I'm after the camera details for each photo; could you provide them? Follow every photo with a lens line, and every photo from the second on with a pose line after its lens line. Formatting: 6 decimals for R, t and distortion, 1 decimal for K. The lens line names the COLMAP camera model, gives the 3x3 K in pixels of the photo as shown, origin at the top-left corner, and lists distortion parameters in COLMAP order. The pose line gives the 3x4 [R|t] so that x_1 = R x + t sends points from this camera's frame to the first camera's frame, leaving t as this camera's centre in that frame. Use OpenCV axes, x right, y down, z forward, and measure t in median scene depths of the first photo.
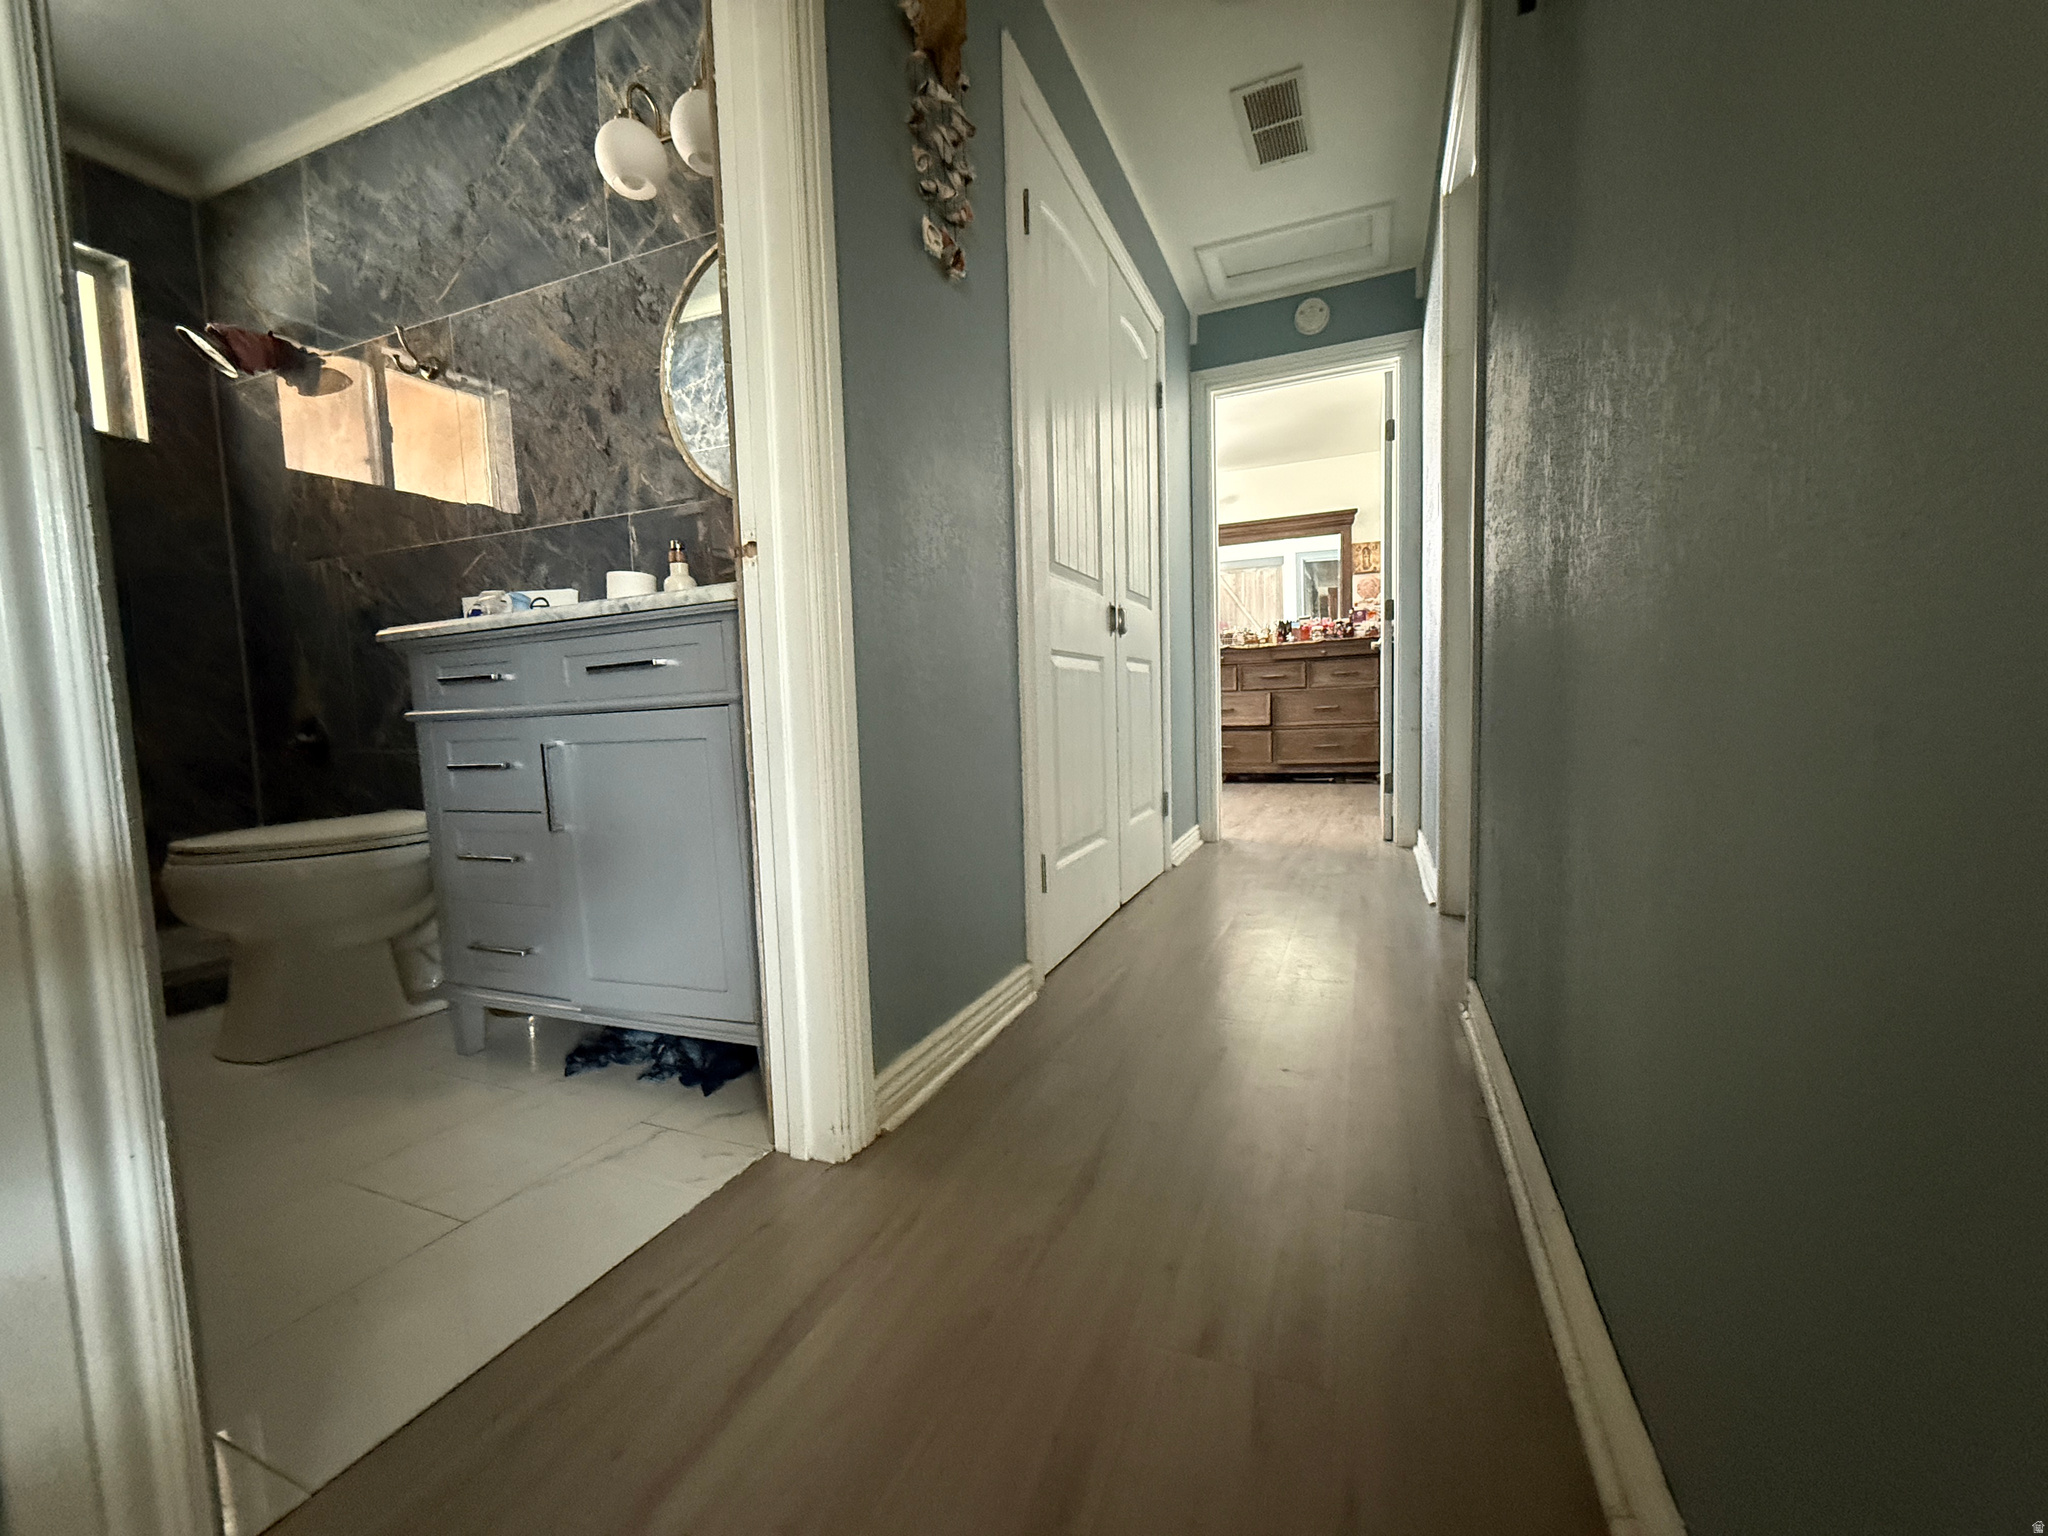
lens RADIAL K [[816.5, 0, 1012.4], [0, 816.5, 768.9], [0, 0, 1]] dist [-0.002089, 0.000953]
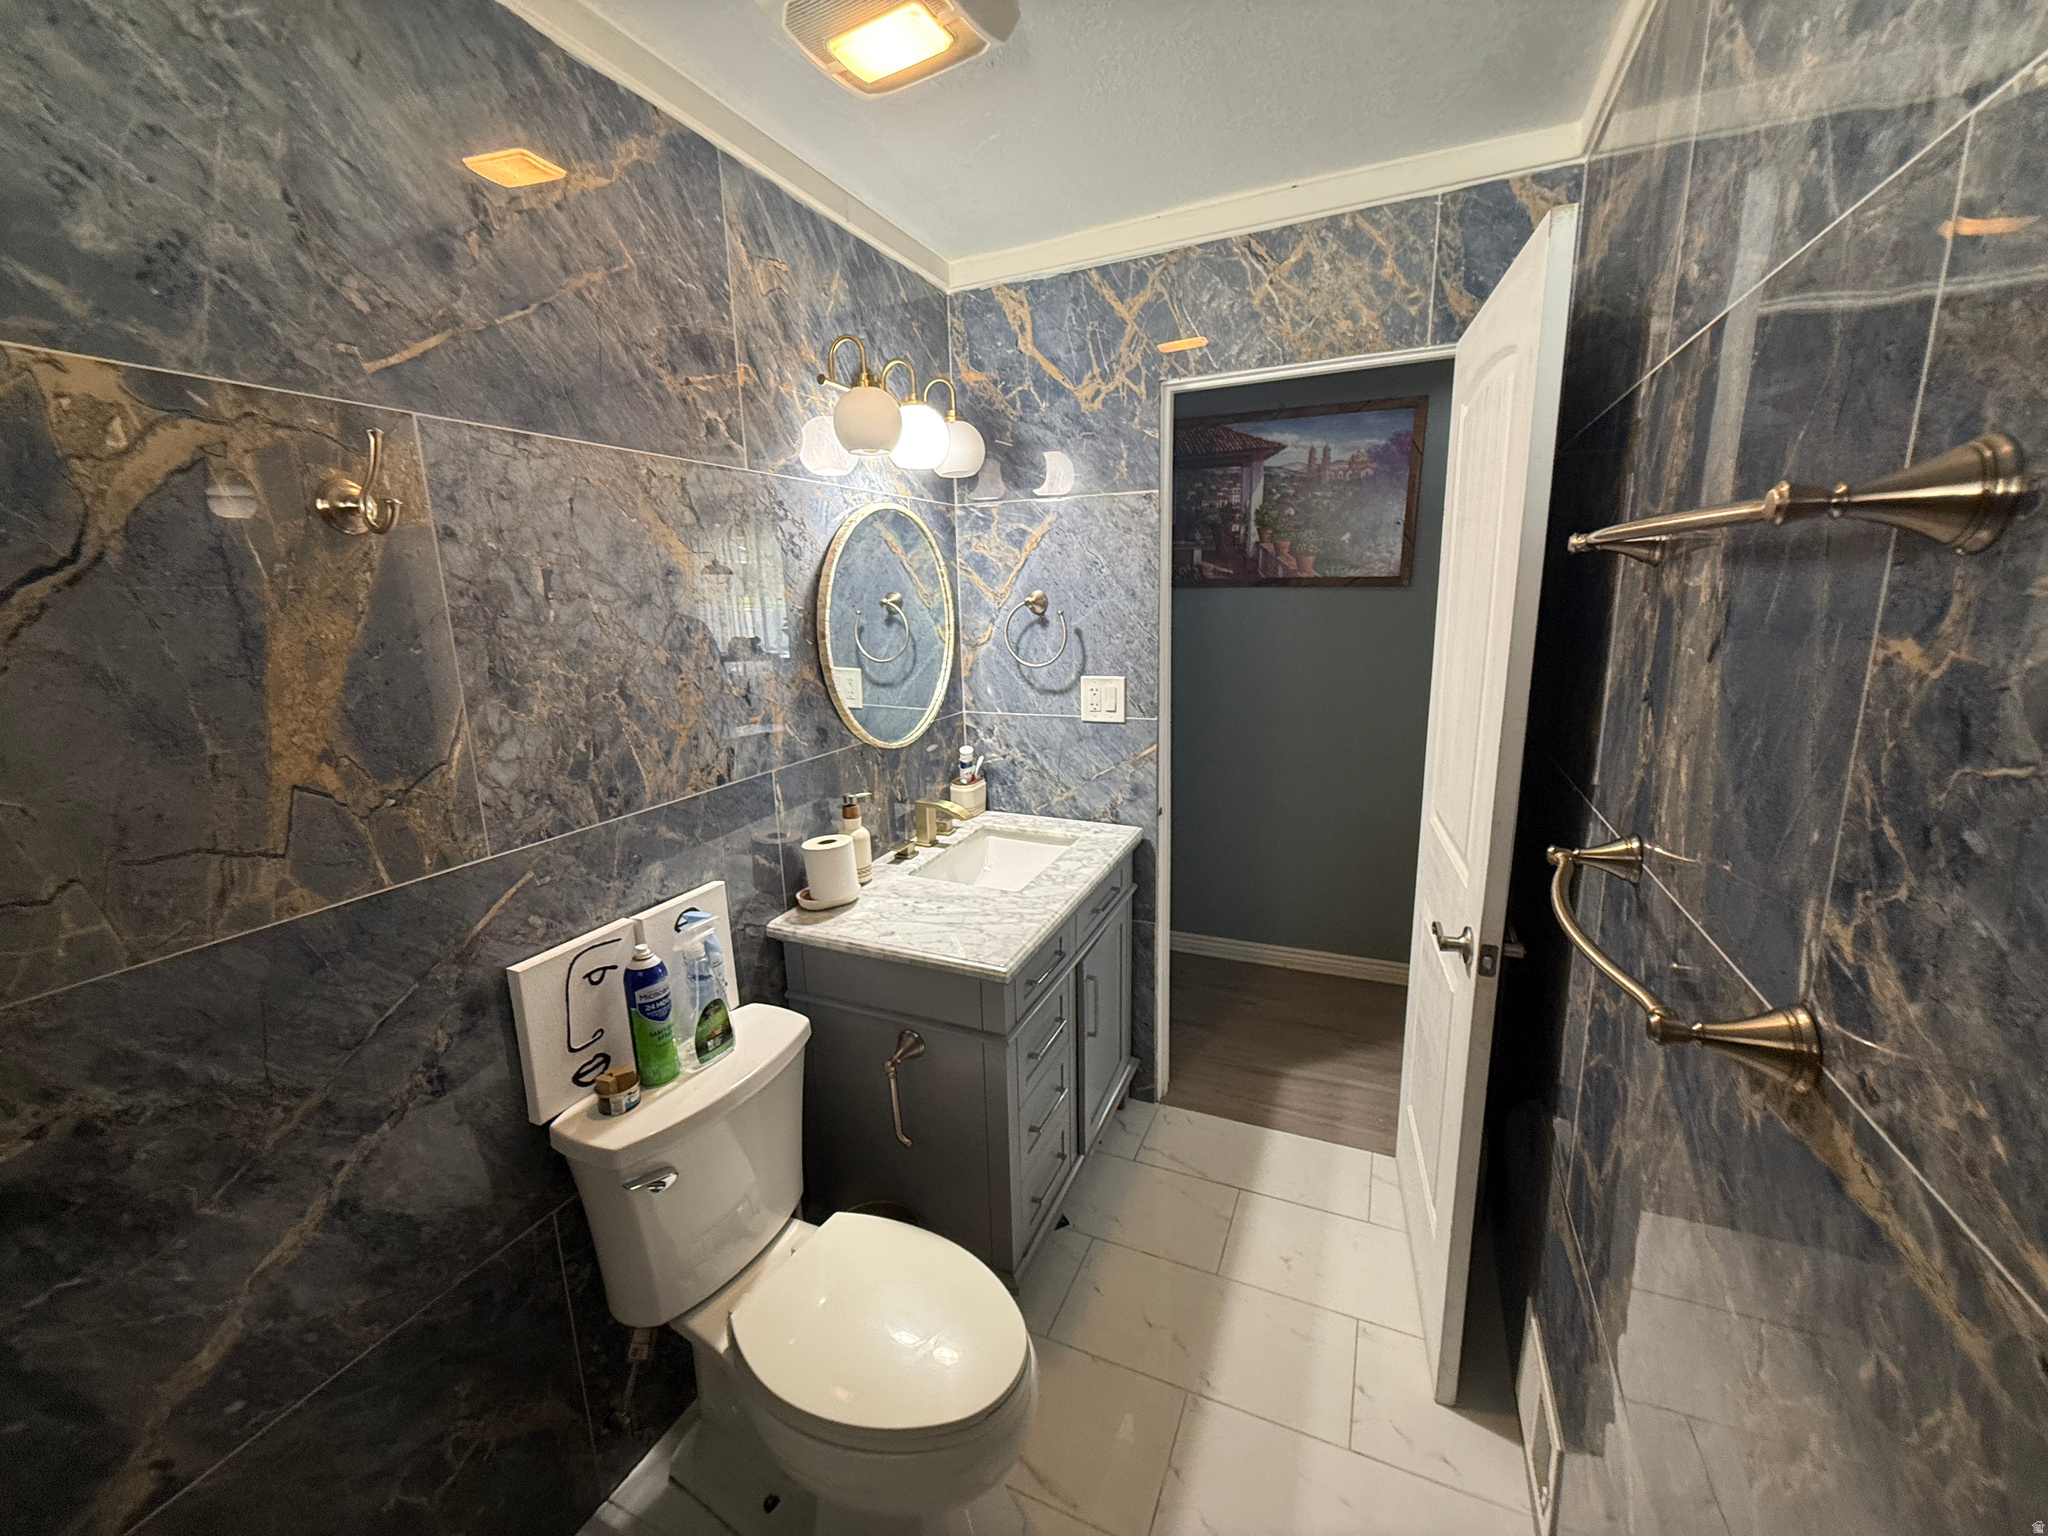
lens RADIAL K [[816.5, 0, 1023.7], [0, 816.5, 774.4], [0, 0, 1]] dist [-0.002089, 0.000953]
pose [[0.020696, -0.195340, 0.980517, -1.244125], [0.111064, 0.975106, 0.191918, -0.427708], [-0.993598, 0.104929, 0.041876, 0.690915]]
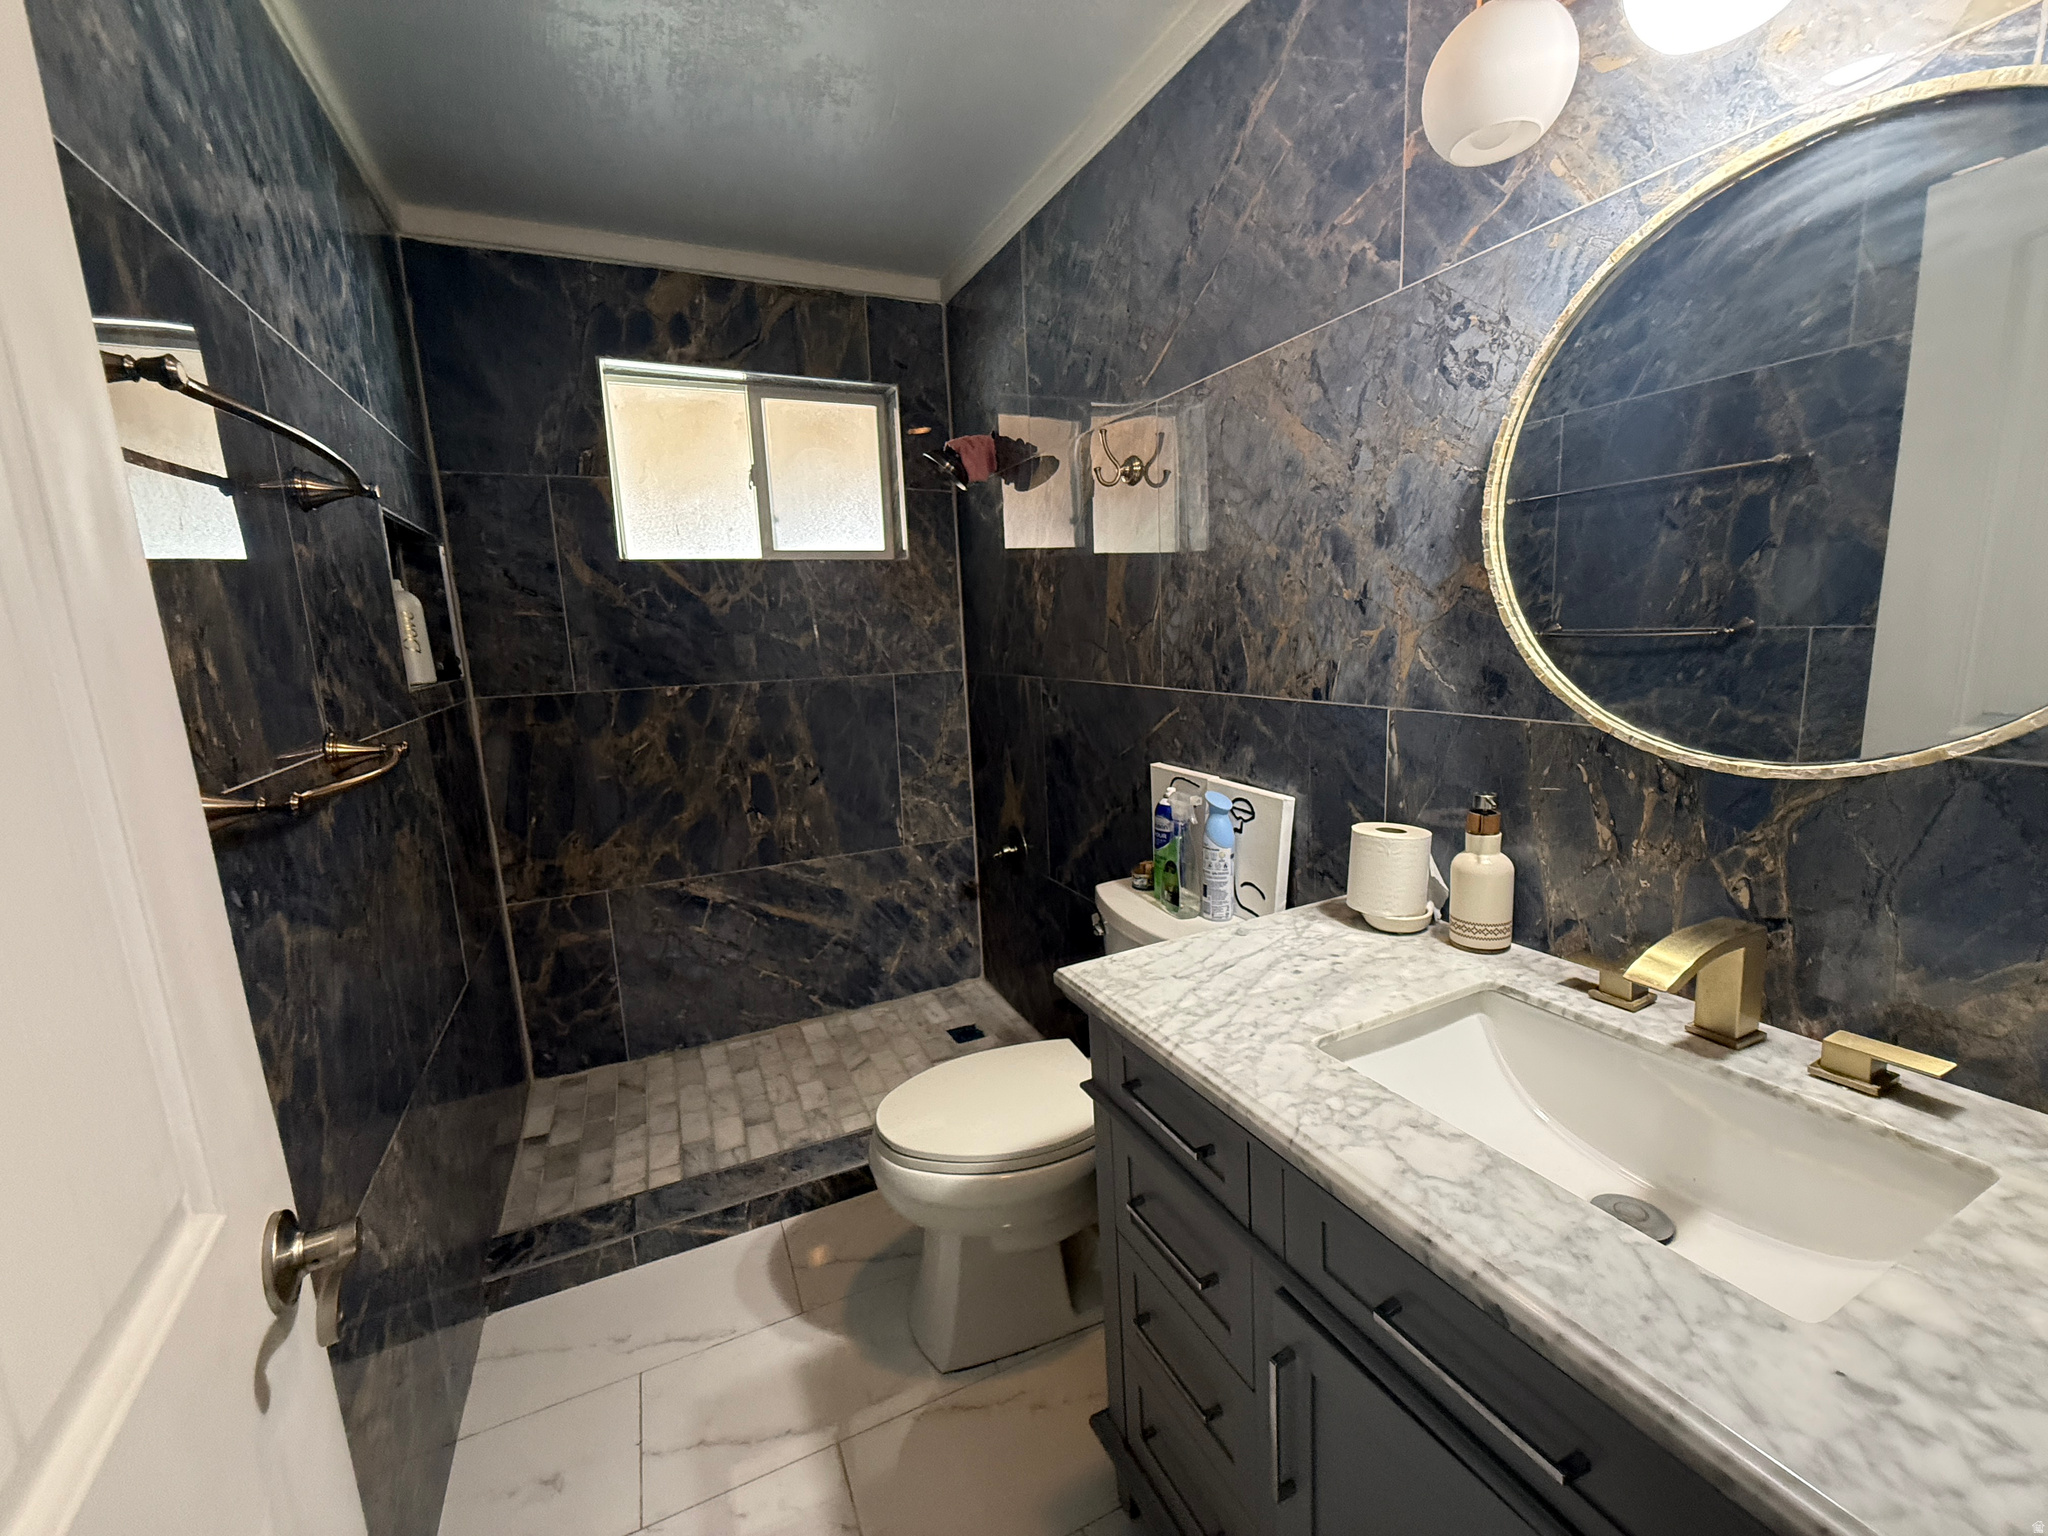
lens RADIAL K [[816.5, 0, 1020.9], [0, 816.5, 775.3], [0, 0, 1]] dist [-0.002089, 0.000953]
pose [[0.743494, 0.116106, -0.658586, -0.256673], [-0.032507, 0.989924, 0.137821, -0.328824], [0.667952, -0.081060, 0.739776, 0.343561]]
